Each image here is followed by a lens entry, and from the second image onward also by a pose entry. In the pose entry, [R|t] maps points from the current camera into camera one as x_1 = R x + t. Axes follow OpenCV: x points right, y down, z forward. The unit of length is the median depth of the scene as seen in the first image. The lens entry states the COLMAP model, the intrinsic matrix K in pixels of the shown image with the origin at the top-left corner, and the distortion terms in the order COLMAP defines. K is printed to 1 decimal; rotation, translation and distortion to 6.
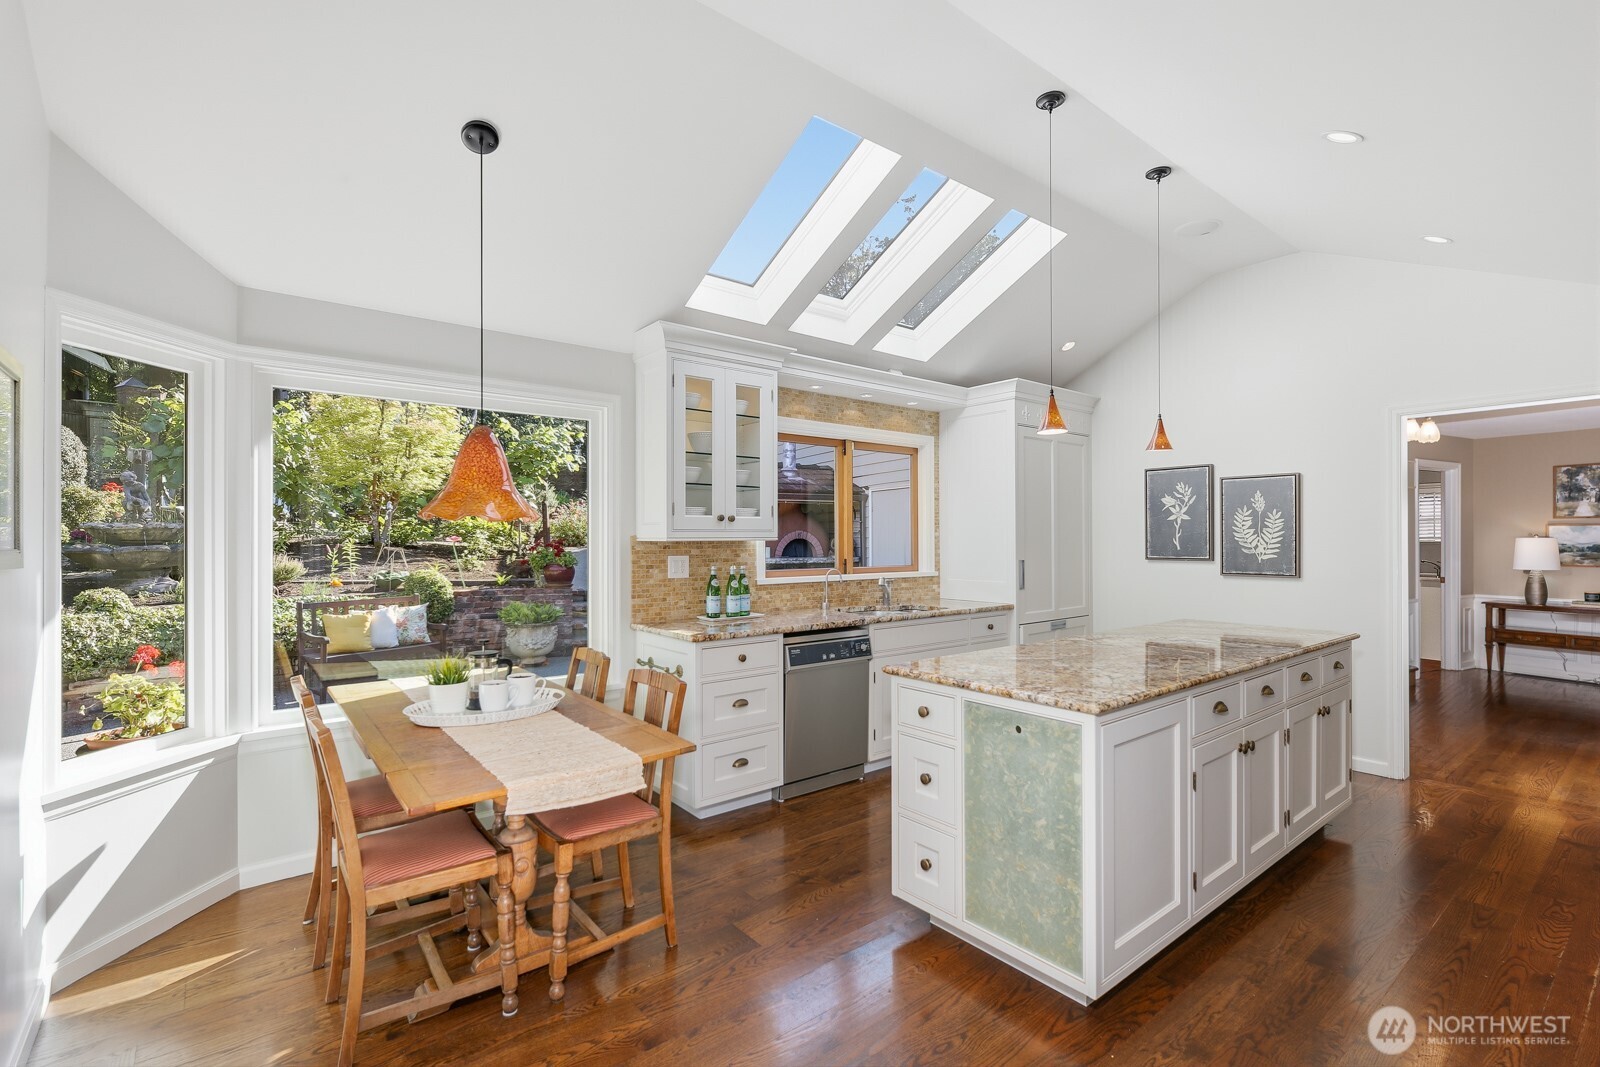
lens RADIAL K [[723.5, 0, 800.0], [0, 723.5, 533.5], [0, 0, 1]] dist [-0.001460, -0.000245]
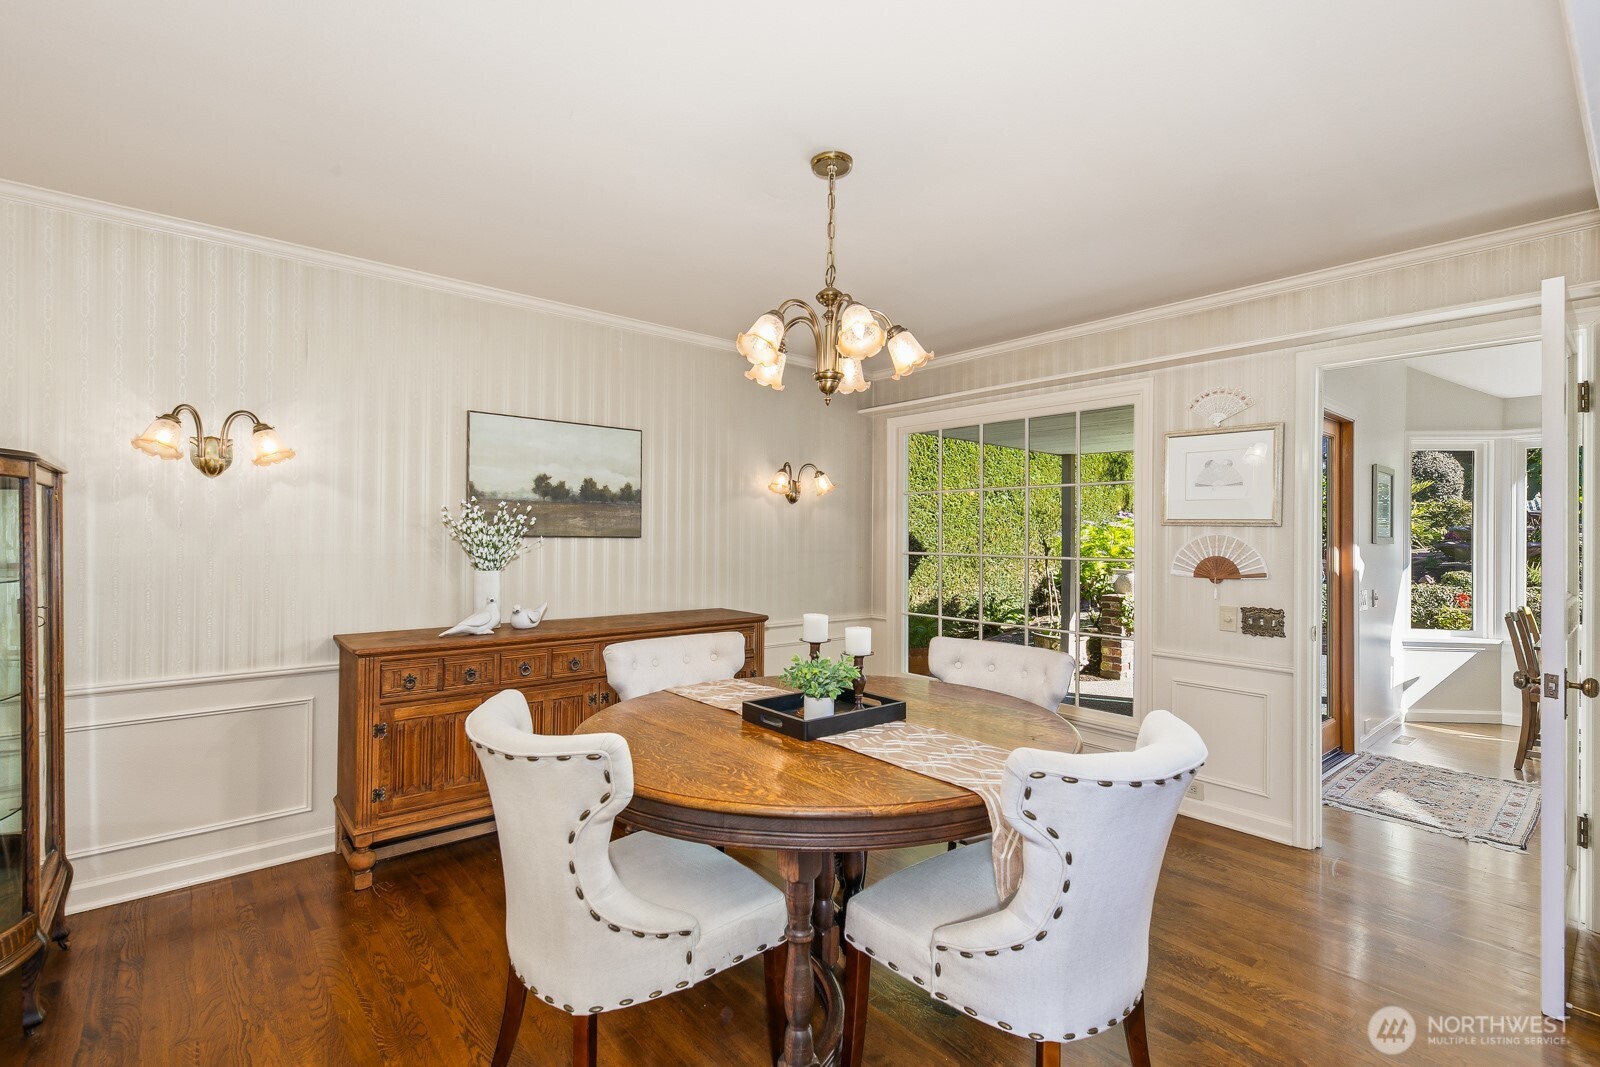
lens RADIAL K [[723.5, 0, 800.0], [0, 723.5, 533.5], [0, 0, 1]] dist [-0.001460, -0.000245]
pose [[0.028778, 0.002038, -0.999584, 0.674099], [-0.005789, 0.999981, 0.001872, 0.005566], [0.999569, 0.005733, 0.028790, -0.559427]]
